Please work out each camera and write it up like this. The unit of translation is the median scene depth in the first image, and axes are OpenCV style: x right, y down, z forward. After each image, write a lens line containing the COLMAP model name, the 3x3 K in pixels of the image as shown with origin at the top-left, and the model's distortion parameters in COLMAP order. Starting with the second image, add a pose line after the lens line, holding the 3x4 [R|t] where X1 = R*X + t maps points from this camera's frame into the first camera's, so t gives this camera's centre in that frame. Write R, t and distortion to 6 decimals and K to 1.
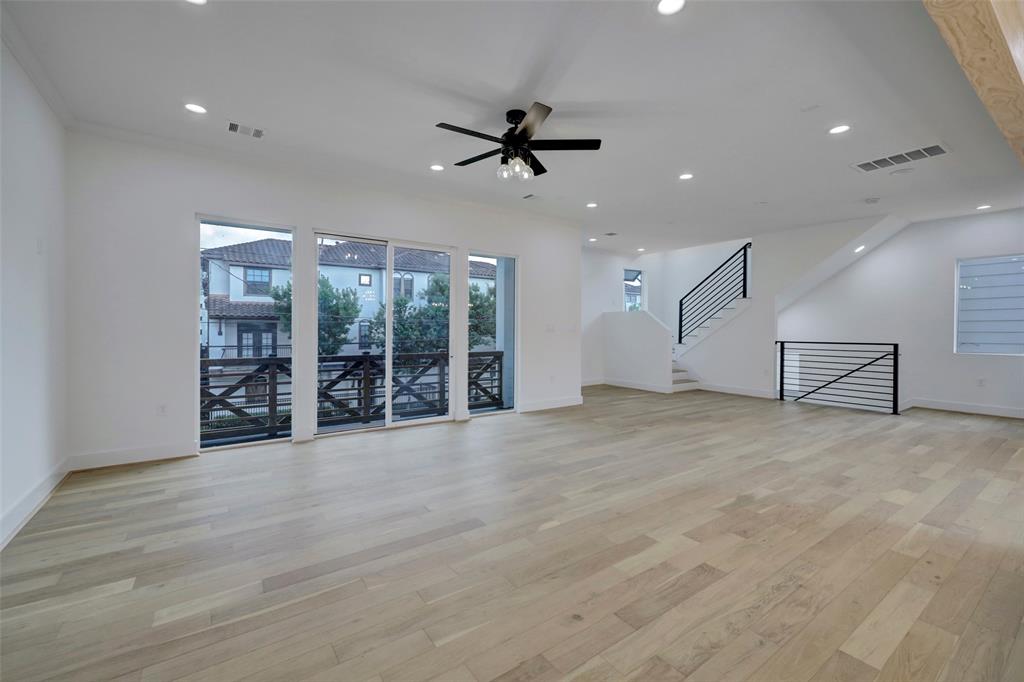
lens RADIAL K [[433.3, 0, 514.1], [0, 433.3, 327.9], [0, 0, 1]] dist [0.000057, 0.000025]
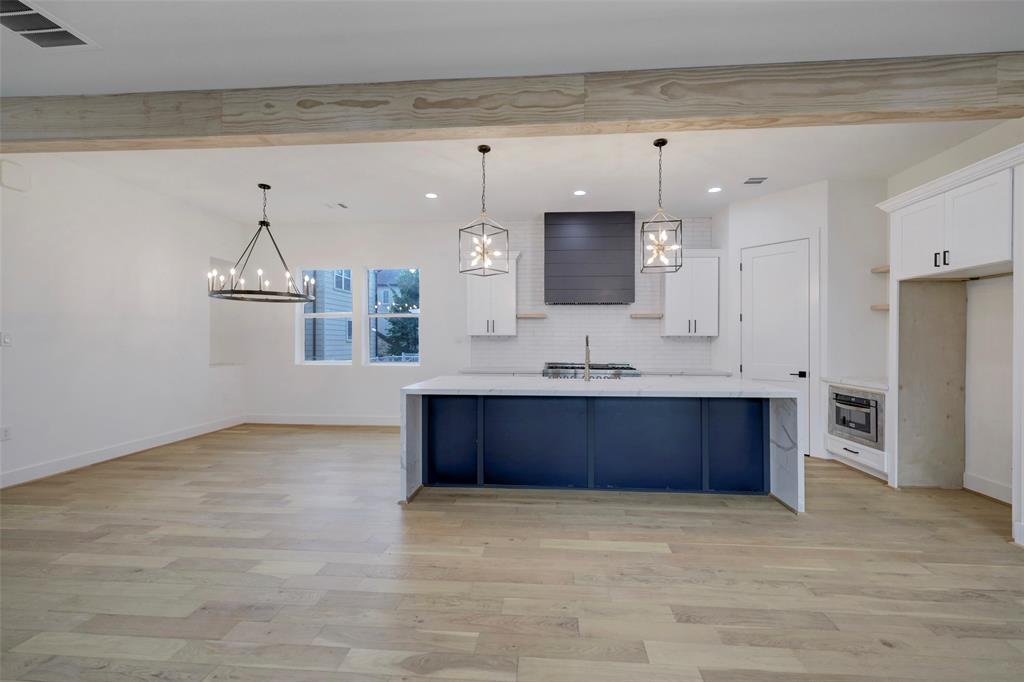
lens RADIAL K [[416.2, 0, 526.3], [0, 416.2, 342.6], [0, 0, 1]] dist [0.000303, 0.000186]
pose [[-0.767857, -0.004170, 0.640608, 0.115218], [-0.002231, 0.999990, 0.003836, -0.016821], [-0.640618, 0.001516, -0.767858, 1.510623]]
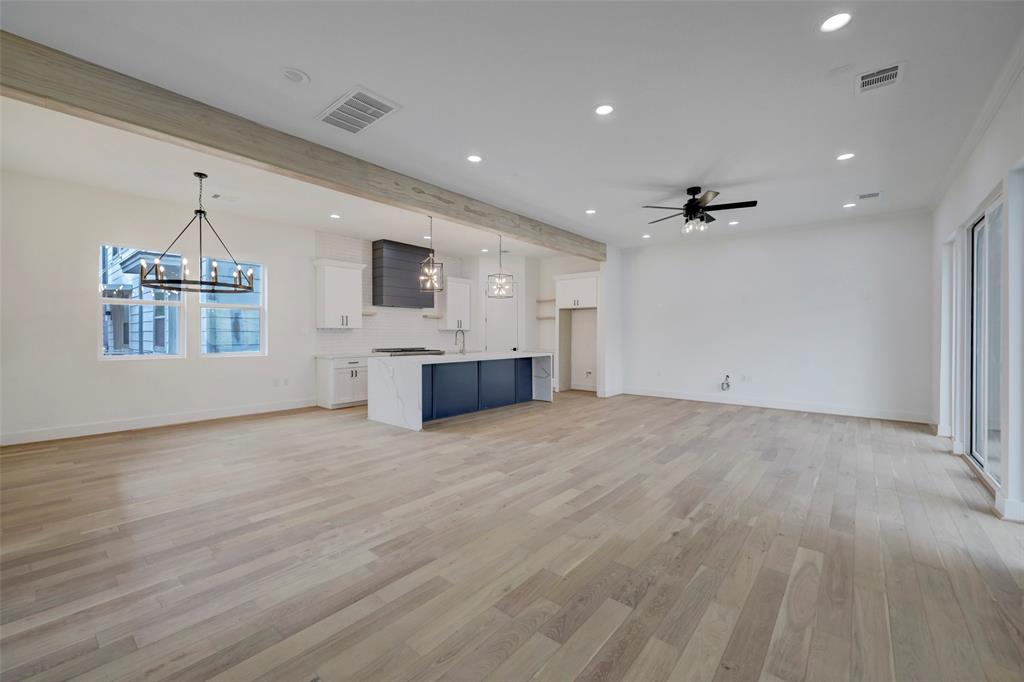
lens RADIAL K [[411.4, 0, 512.0], [0, 411.4, 341.0], [0, 0, 1]] dist [0.000071, 0.000003]
pose [[-0.969518, 0.003493, -0.244996, 1.214496], [-0.000214, 0.999886, 0.015102, -0.003342], [0.245021, 0.014694, -0.969406, 2.804136]]
